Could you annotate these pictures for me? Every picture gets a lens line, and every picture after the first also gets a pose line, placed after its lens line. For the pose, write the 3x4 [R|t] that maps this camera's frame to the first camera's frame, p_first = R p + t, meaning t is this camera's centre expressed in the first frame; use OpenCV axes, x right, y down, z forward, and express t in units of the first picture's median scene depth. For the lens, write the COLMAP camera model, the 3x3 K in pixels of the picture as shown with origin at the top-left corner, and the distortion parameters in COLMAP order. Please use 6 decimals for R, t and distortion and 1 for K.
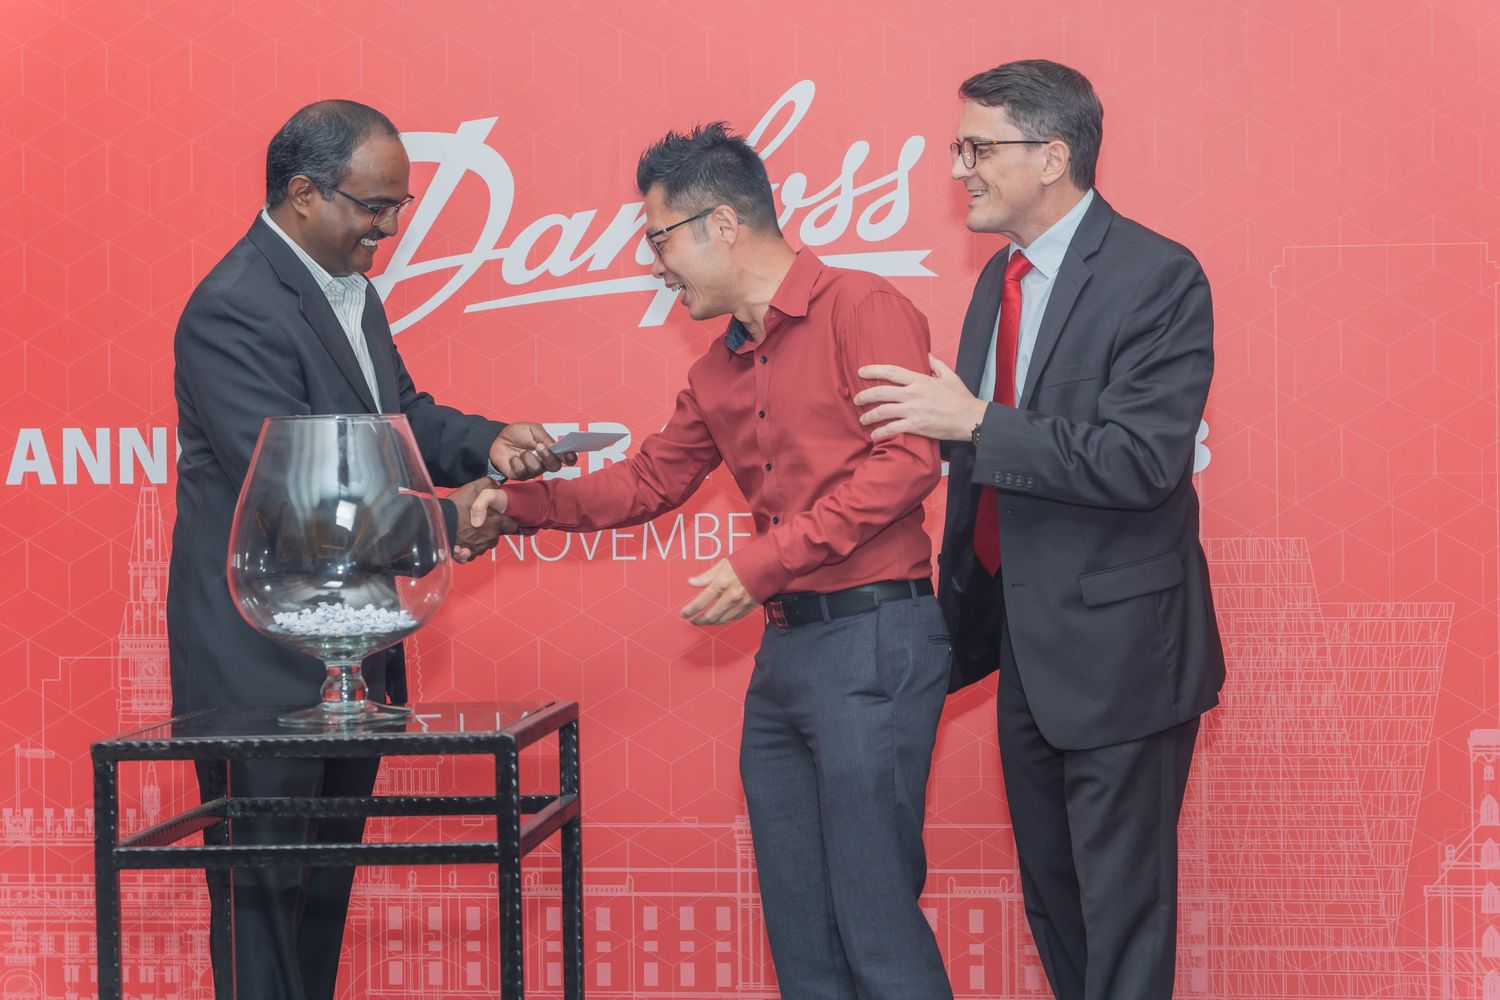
lens RADIAL K [[3068.6, 0, 750.3], [0, 3068.6, 498.9], [0, 0, 1]] dist [0.038977, 0.000000]
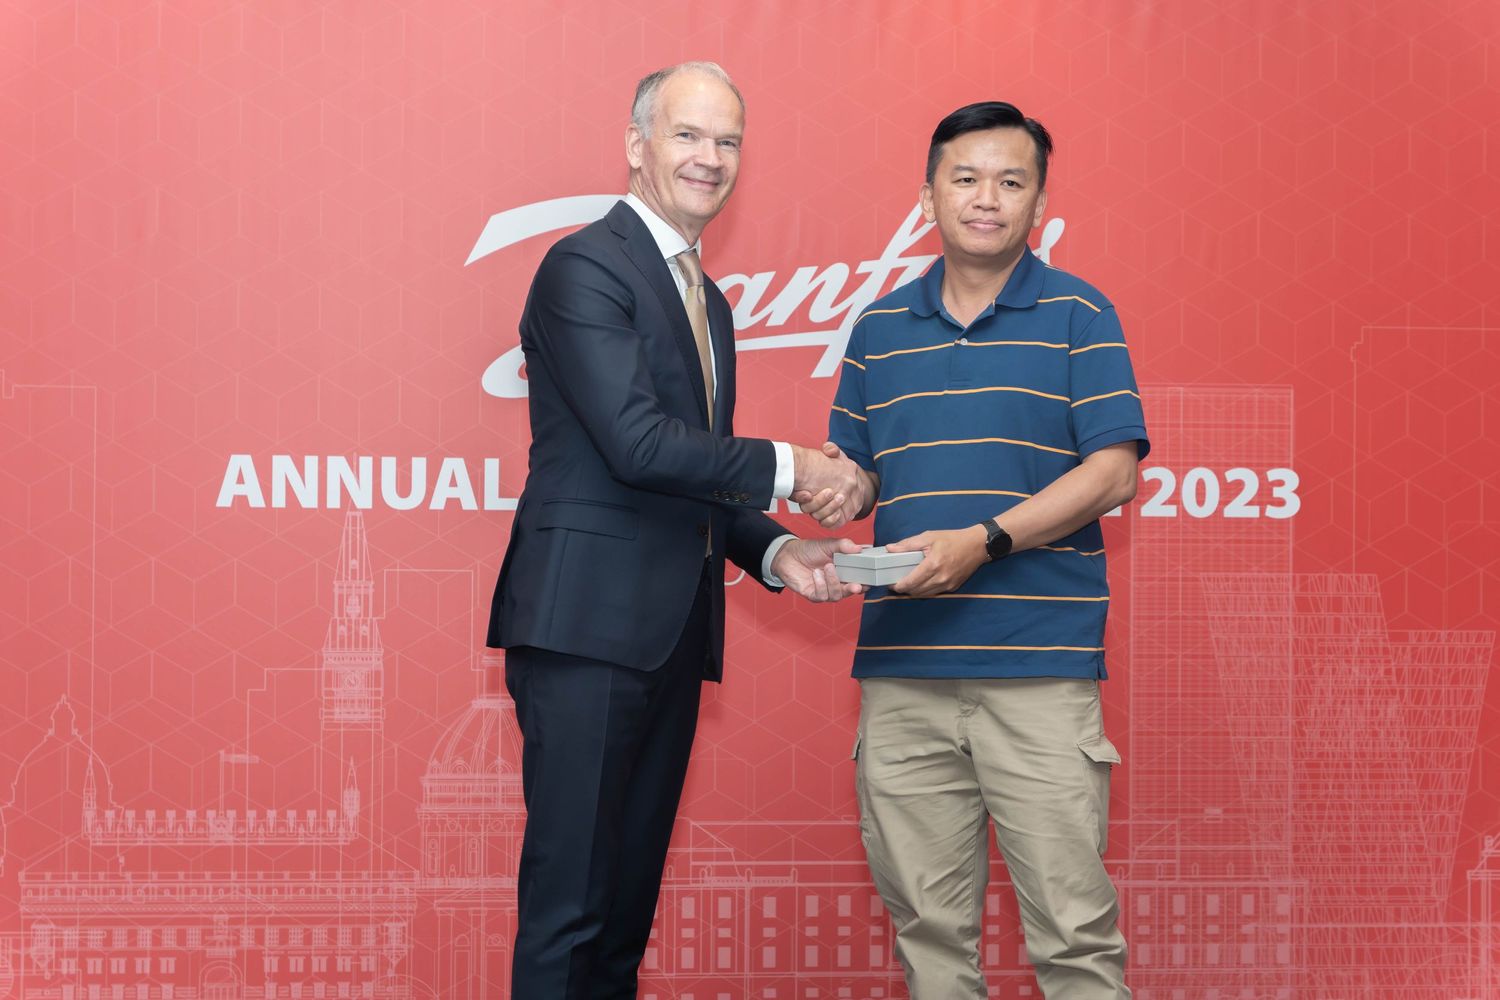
lens RADIAL K [[2729.0, 0, 750.9], [0, 2729.0, 497.7], [0, 0, 1]] dist [0.033175, 0.000000]
pose [[0.974443, 0.020978, 0.223654, -0.279425], [-0.018233, 0.999731, -0.014332, 0.002550], [-0.223895, 0.009888, 0.974563, 0.034263]]
